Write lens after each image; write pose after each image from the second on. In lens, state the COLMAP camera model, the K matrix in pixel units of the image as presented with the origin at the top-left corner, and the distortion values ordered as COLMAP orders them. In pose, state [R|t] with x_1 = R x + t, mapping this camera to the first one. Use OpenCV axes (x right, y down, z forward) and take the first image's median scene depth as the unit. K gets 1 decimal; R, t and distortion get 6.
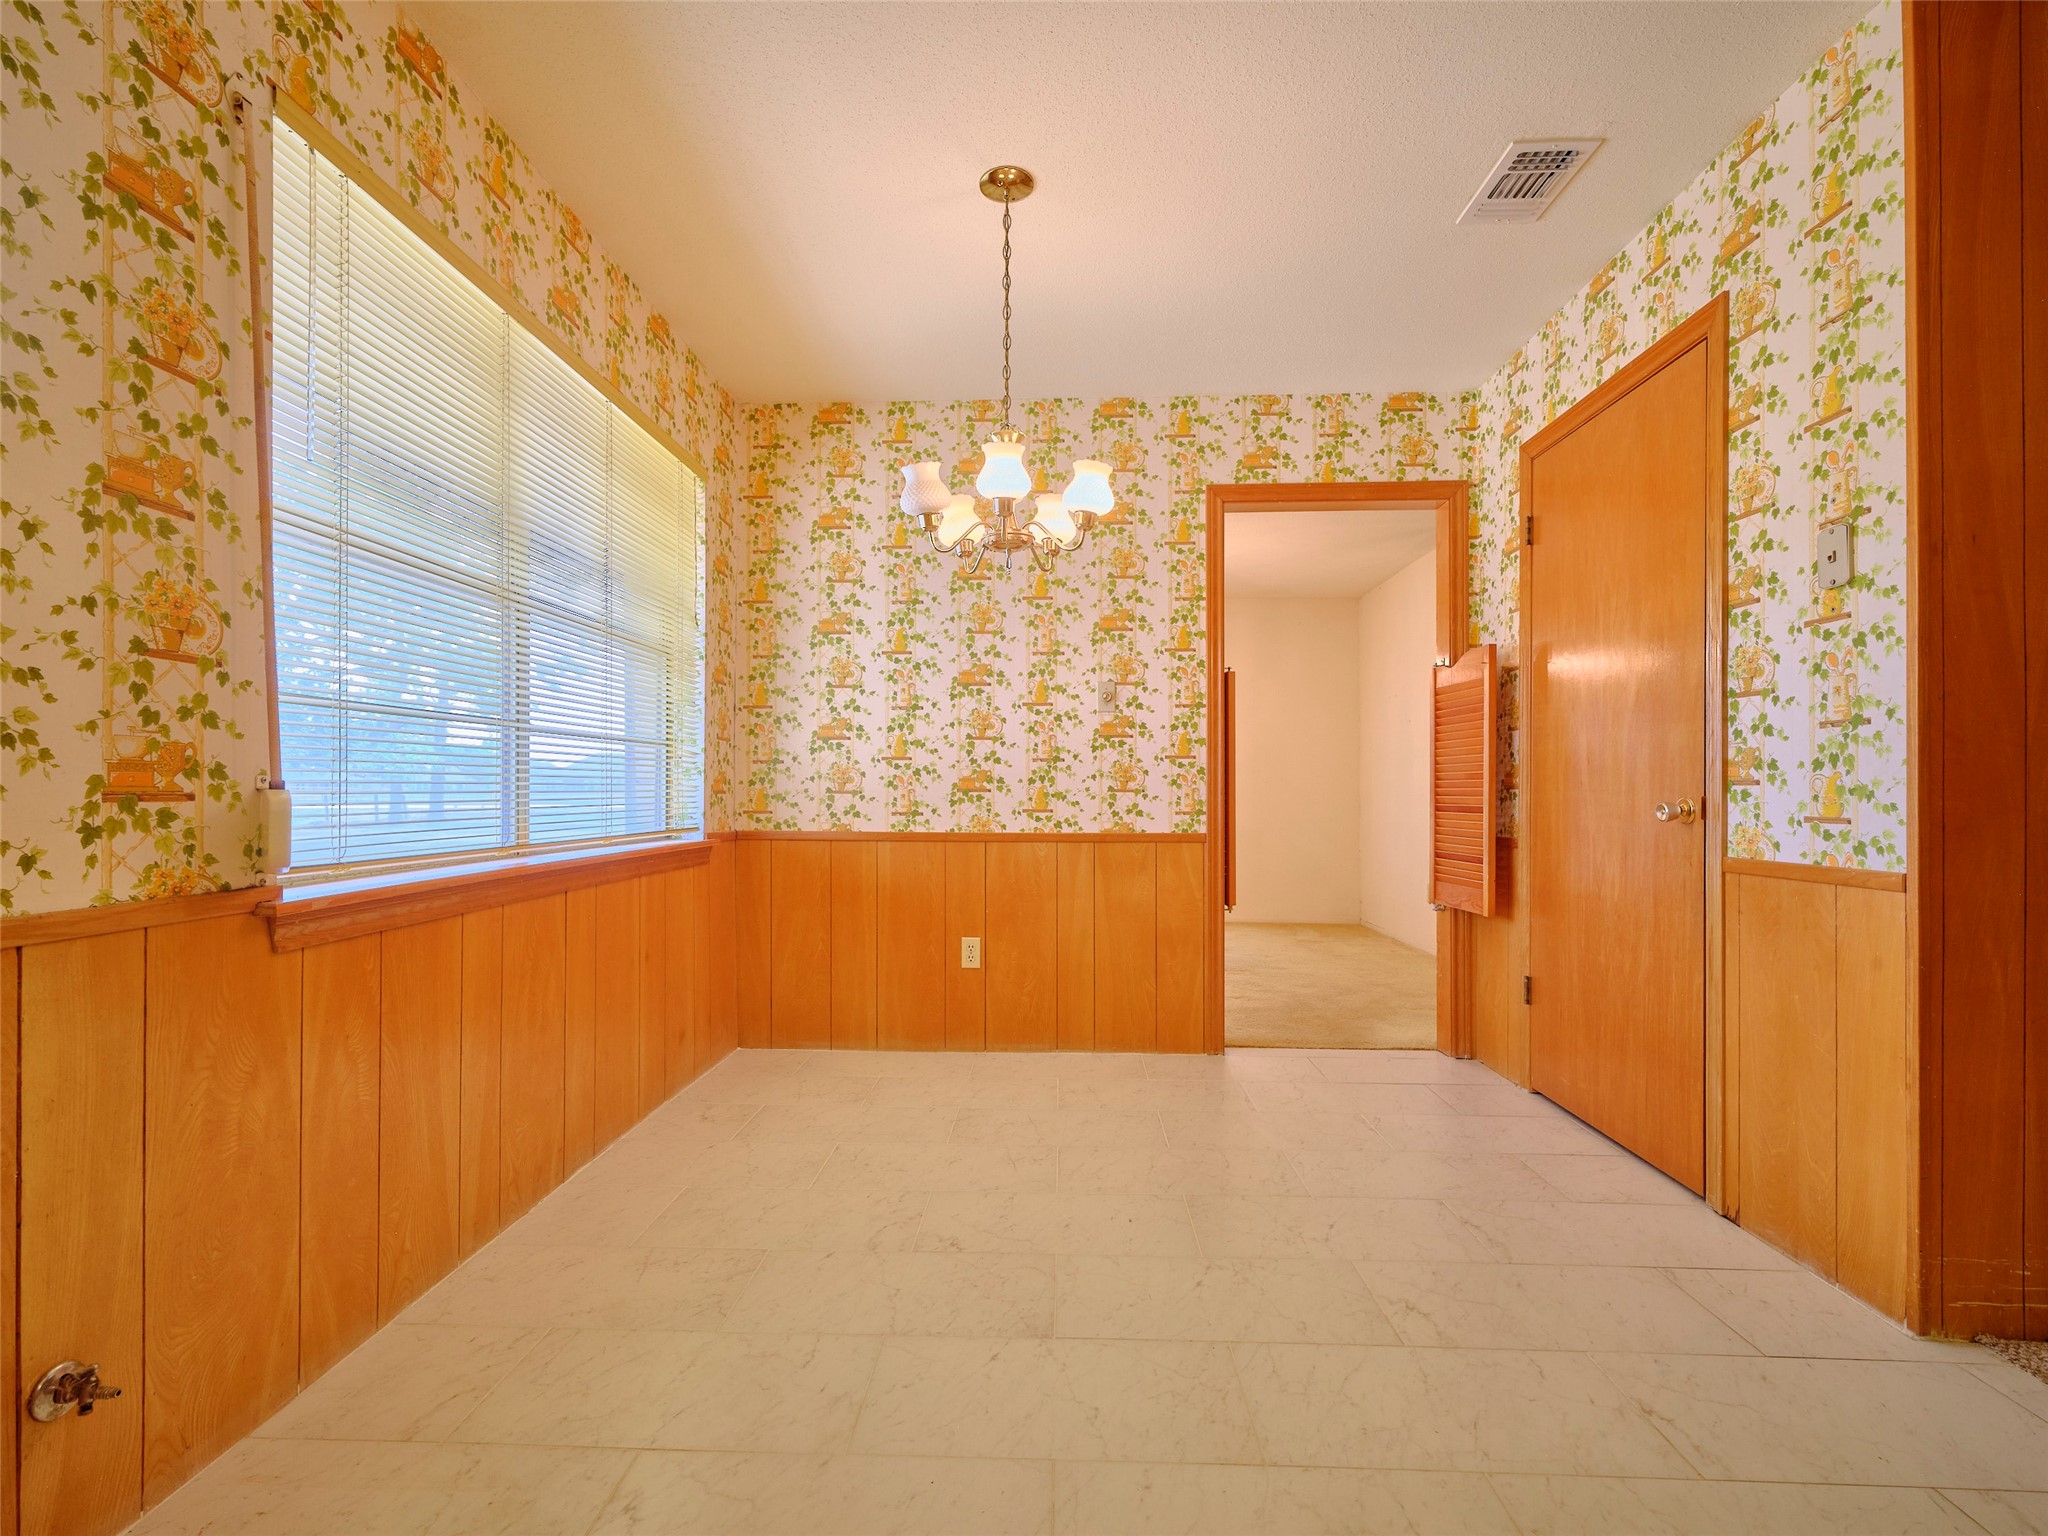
lens RADIAL K [[931.2, 0, 1017.4], [0, 931.2, 774.8], [0, 0, 1]] dist [0.000426, -0.000590]
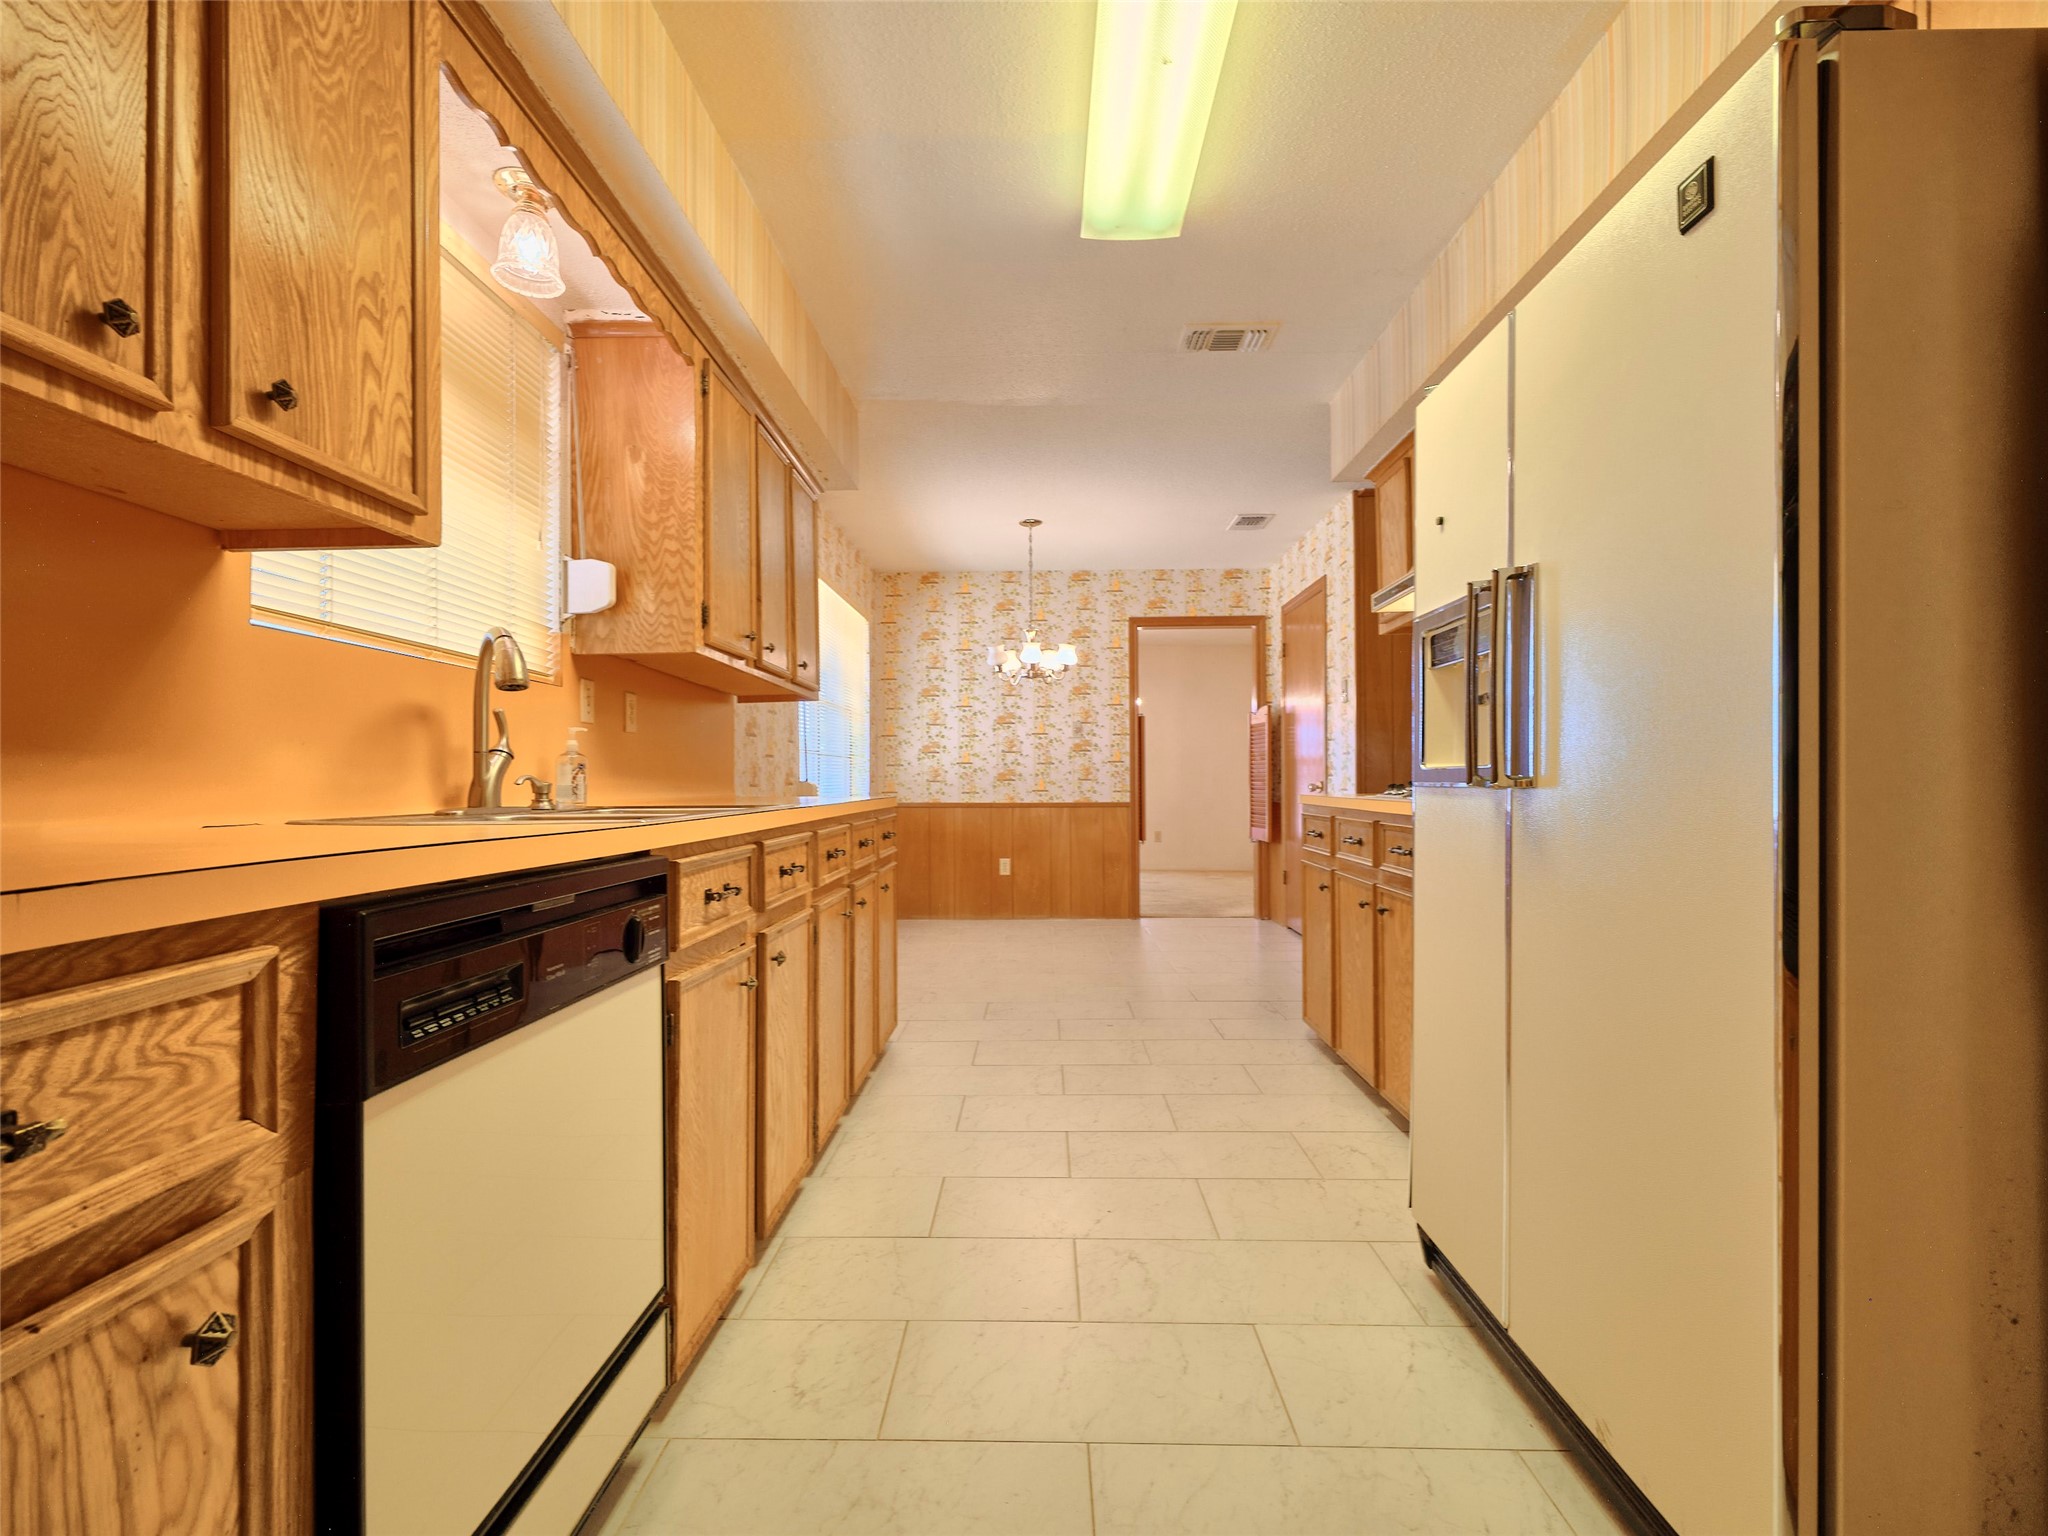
lens RADIAL K [[931.2, 0, 1029.9], [0, 931.2, 772.1], [0, 0, 1]] dist [0.000426, -0.000590]
pose [[0.999432, -0.005581, 0.033247, -0.061549], [0.005324, 0.999955, 0.007807, -0.013386], [-0.033289, -0.007626, 0.999417, -0.876556]]
